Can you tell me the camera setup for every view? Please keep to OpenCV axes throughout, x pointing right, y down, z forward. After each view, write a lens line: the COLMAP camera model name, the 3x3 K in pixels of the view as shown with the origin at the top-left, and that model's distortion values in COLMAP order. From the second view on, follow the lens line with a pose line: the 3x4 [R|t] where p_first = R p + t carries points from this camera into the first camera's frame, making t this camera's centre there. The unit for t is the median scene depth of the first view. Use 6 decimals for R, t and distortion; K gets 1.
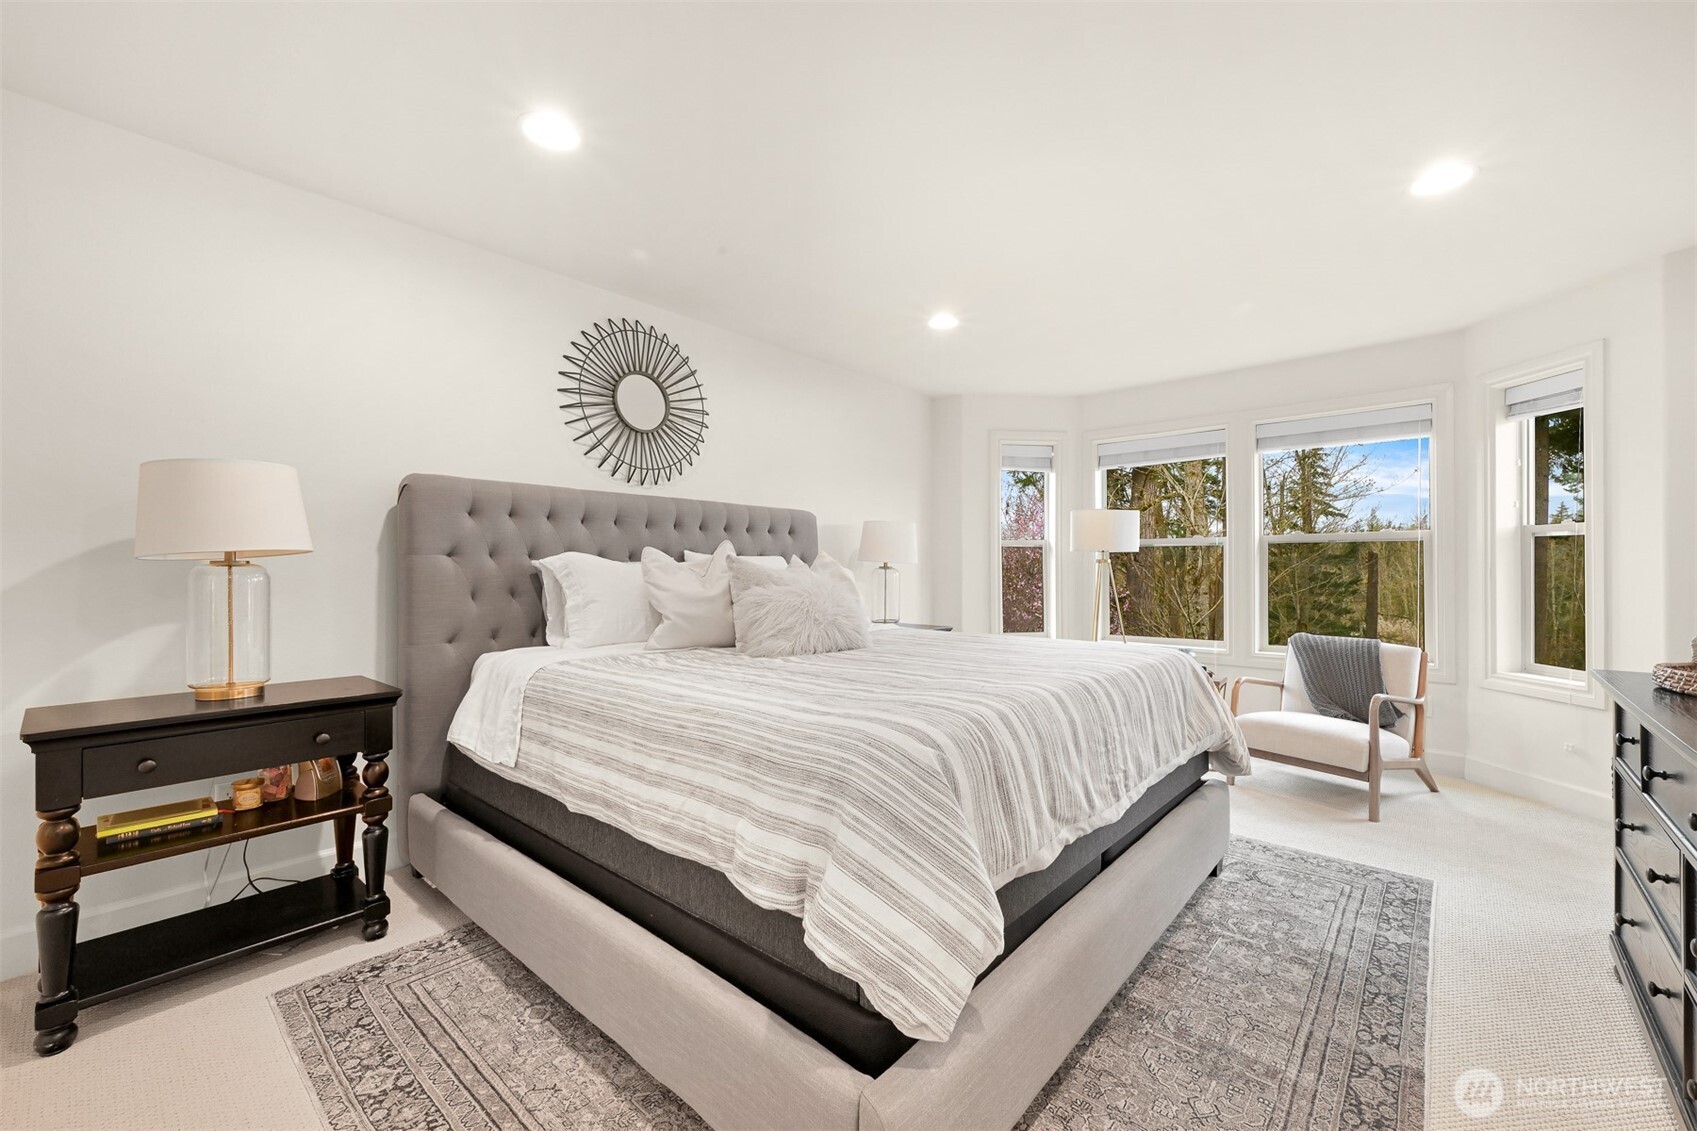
lens RADIAL K [[680.5, 0, 848.3], [0, 680.5, 565.5], [0, 0, 1]] dist [-0.001336, 0.000169]
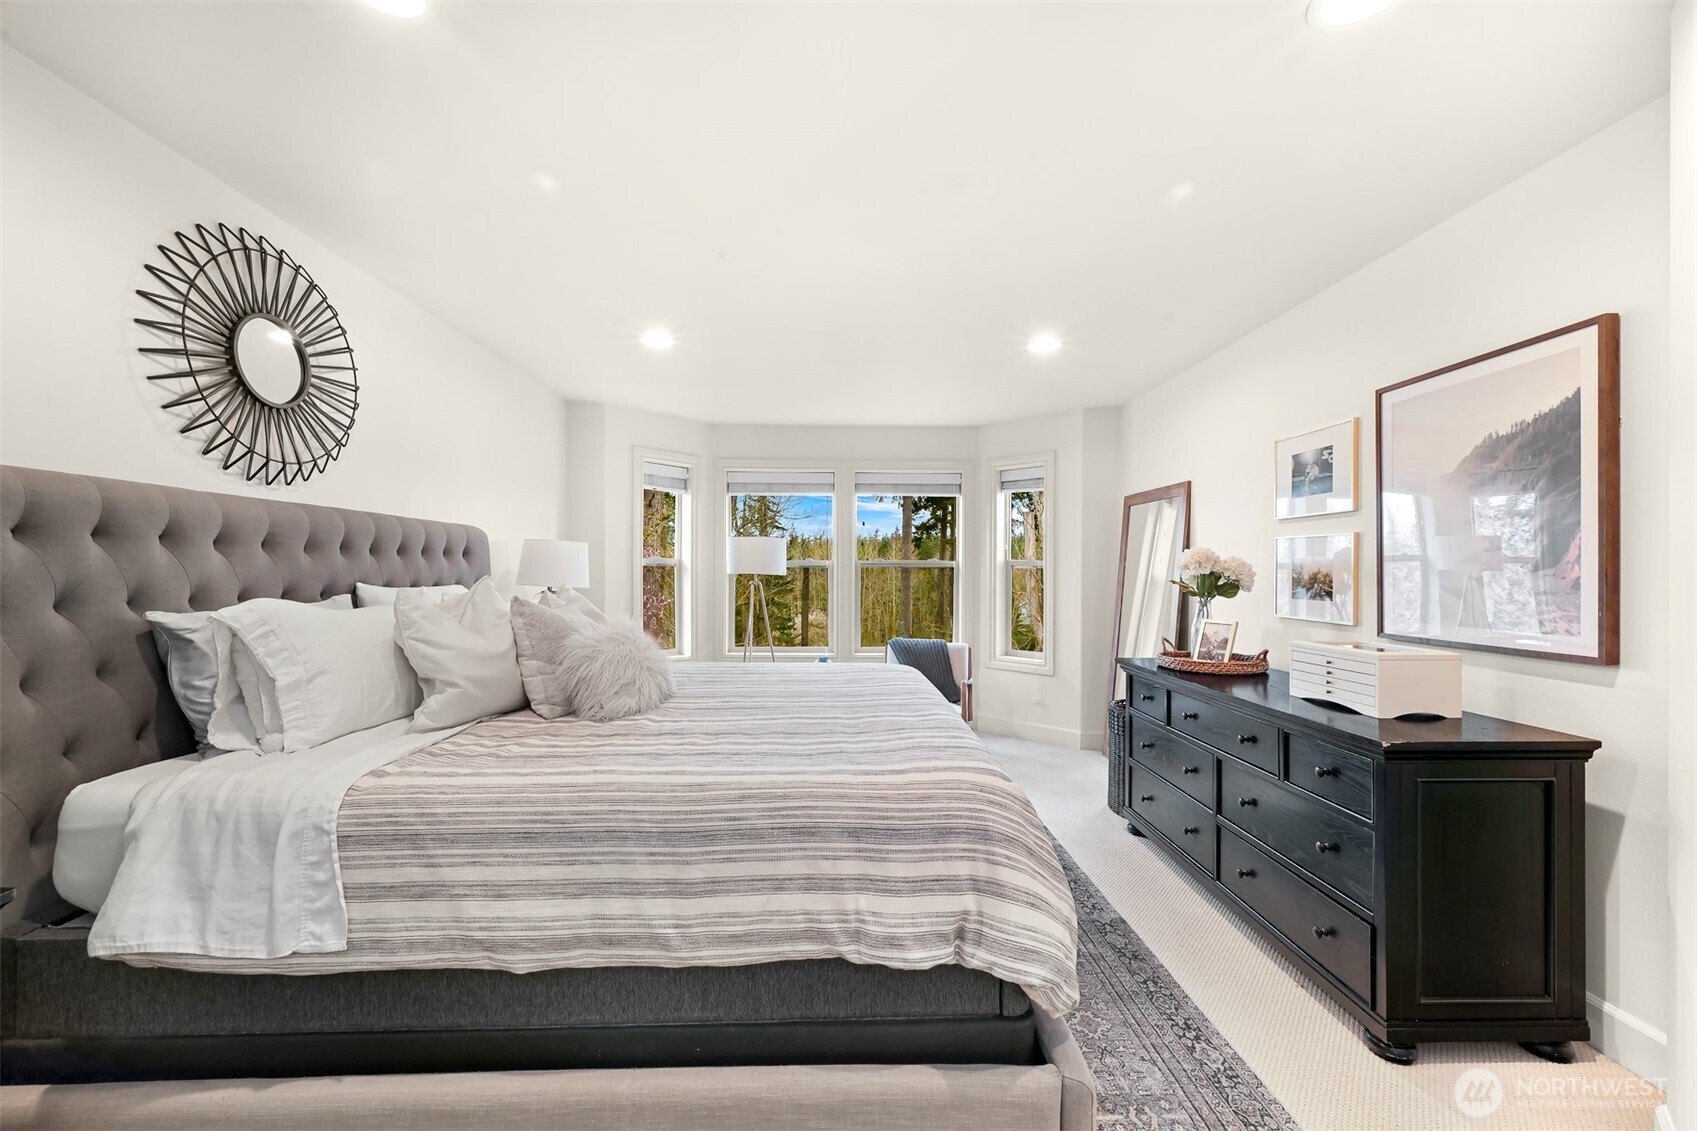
lens RADIAL K [[680.5, 0, 852.1], [0, 680.5, 571.9], [0, 0, 1]] dist [-0.001336, 0.000169]
pose [[0.729144, 0.002738, 0.684355, -0.441373], [-0.008996, 0.999944, 0.005584, -0.053768], [-0.684301, -0.010229, 0.729128, 0.153067]]
